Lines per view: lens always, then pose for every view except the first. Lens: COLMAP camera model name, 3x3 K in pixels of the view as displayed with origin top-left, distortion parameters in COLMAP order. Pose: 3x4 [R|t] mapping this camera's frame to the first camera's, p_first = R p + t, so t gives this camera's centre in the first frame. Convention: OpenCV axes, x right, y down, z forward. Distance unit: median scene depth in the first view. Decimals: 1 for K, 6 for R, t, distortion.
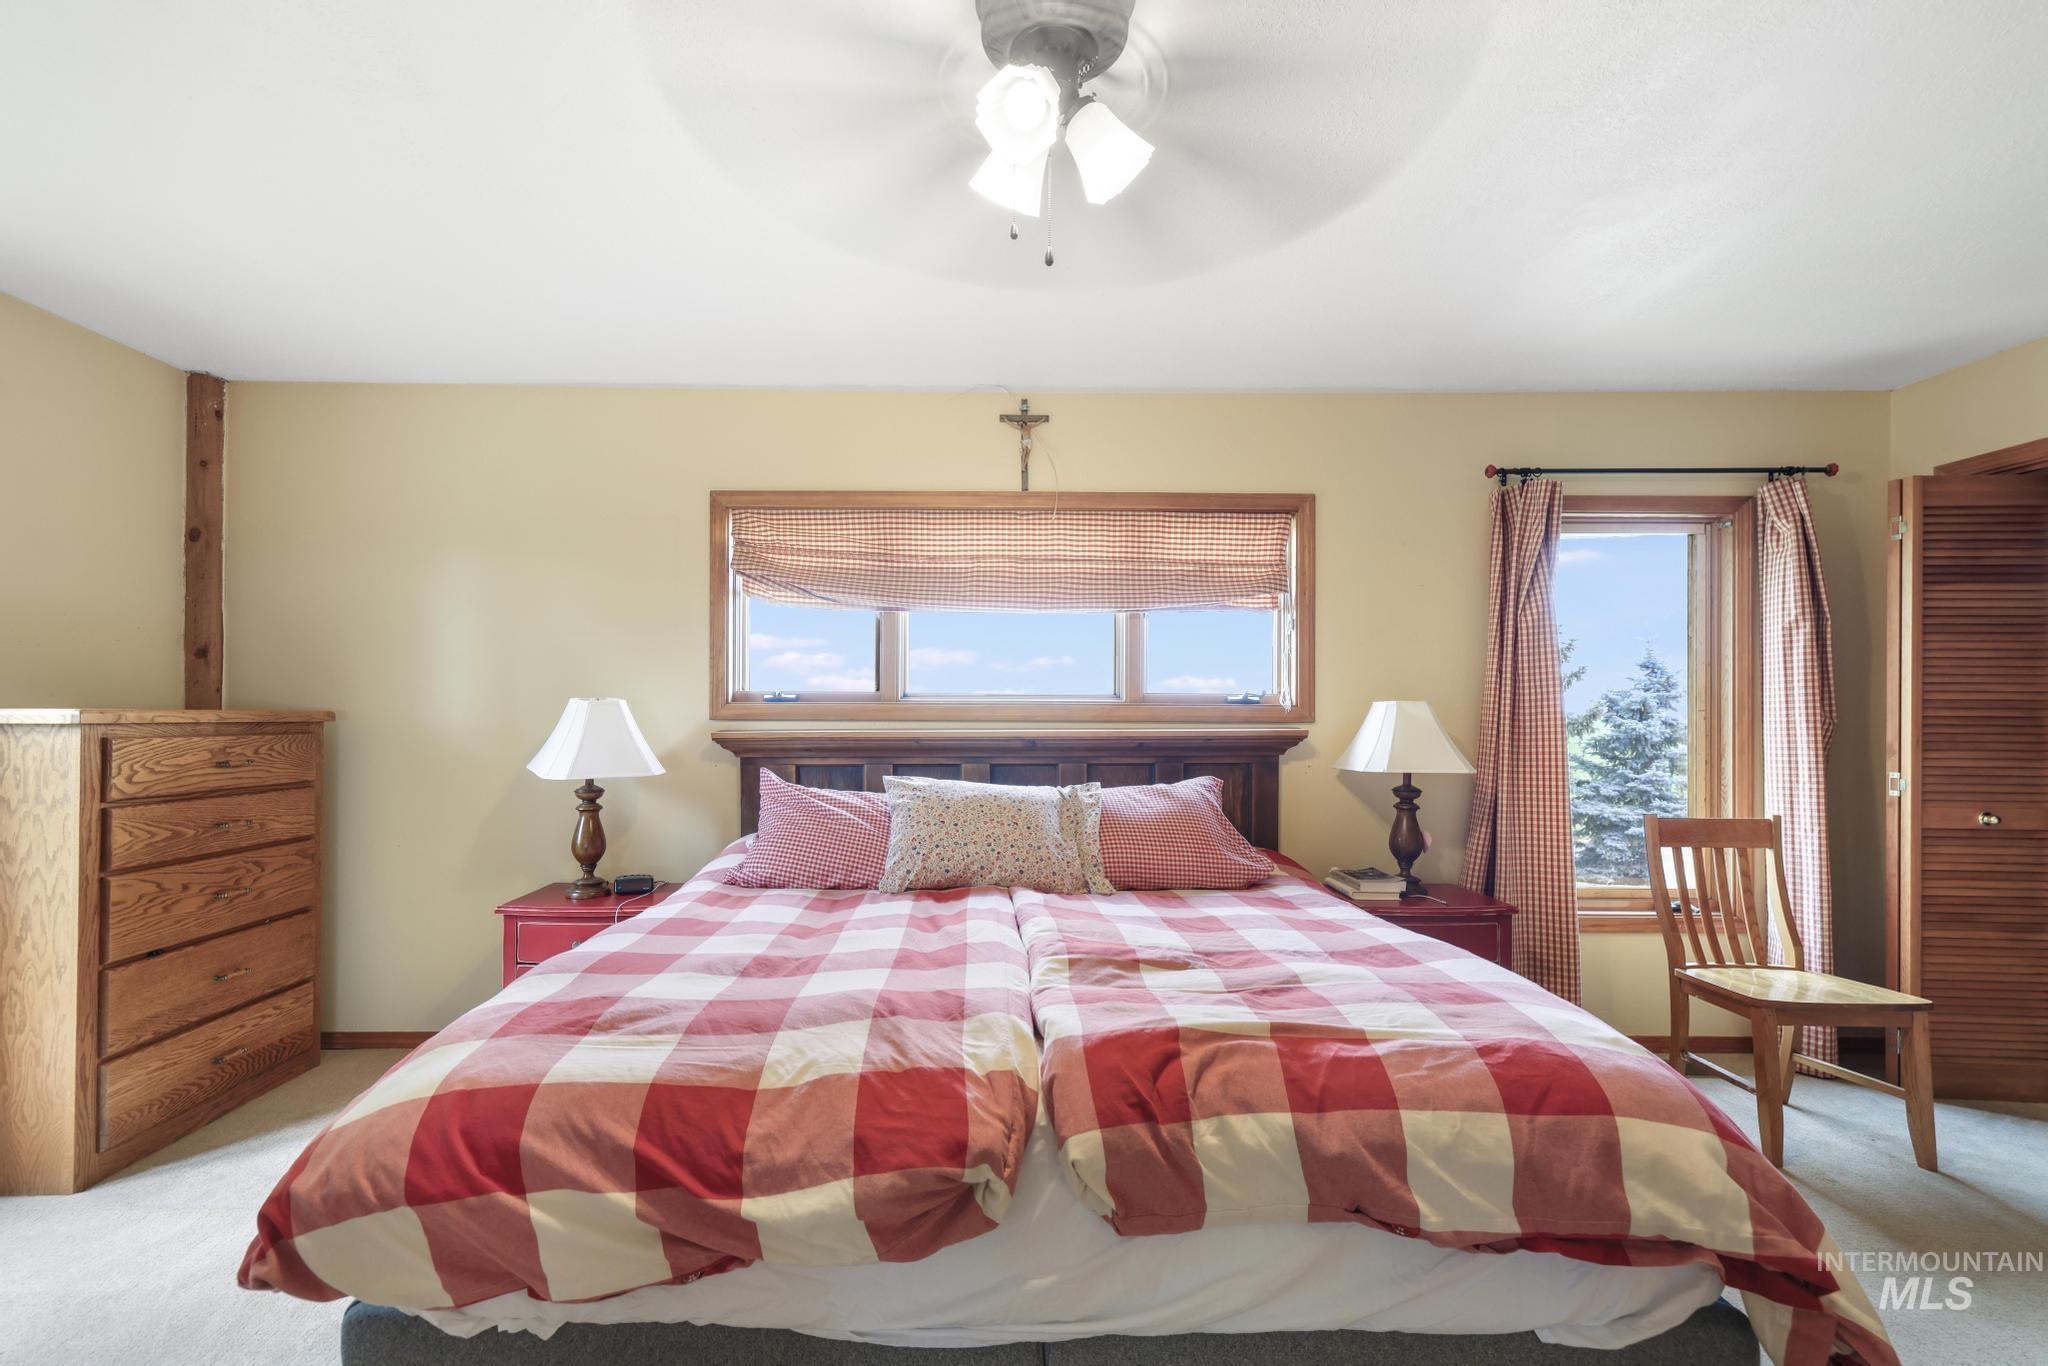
lens RADIAL K [[905.9, 0, 1000.9], [0, 905.9, 713.0], [0, 0, 1]] dist [-0.002135, 0.009670]
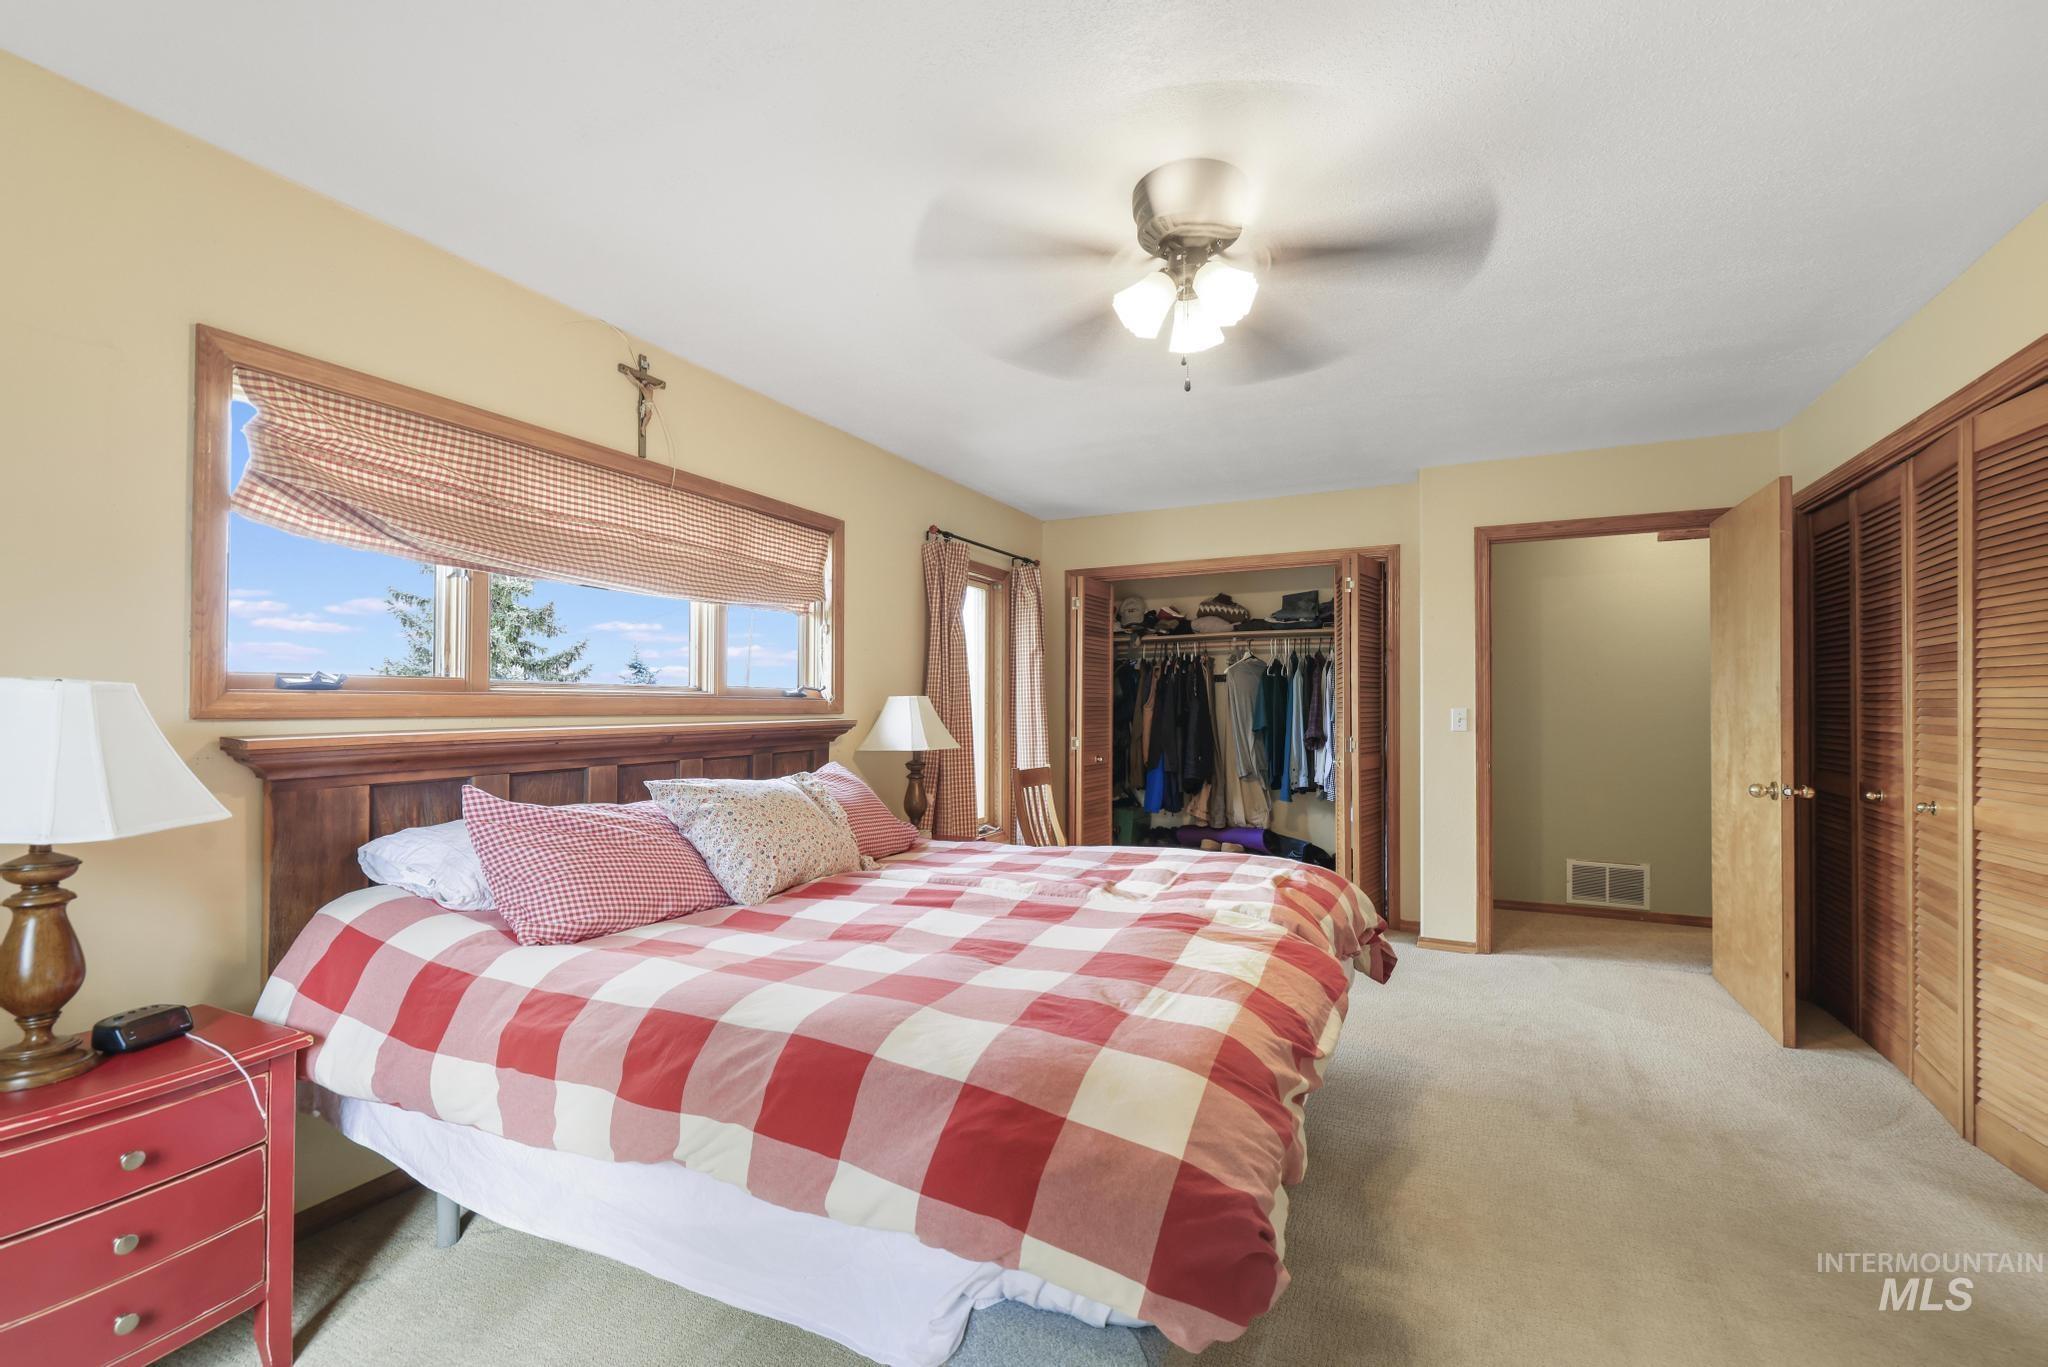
lens RADIAL K [[894.4, 0, 1017.5], [0, 894.4, 707.6], [0, 0, 1]] dist [0.000778, 0.000007]
pose [[0.438075, -0.005020, 0.898925, -0.607848], [0.005187, 0.999982, 0.003056, 0.000732], [-0.898924, 0.003324, 0.438093, 0.281496]]
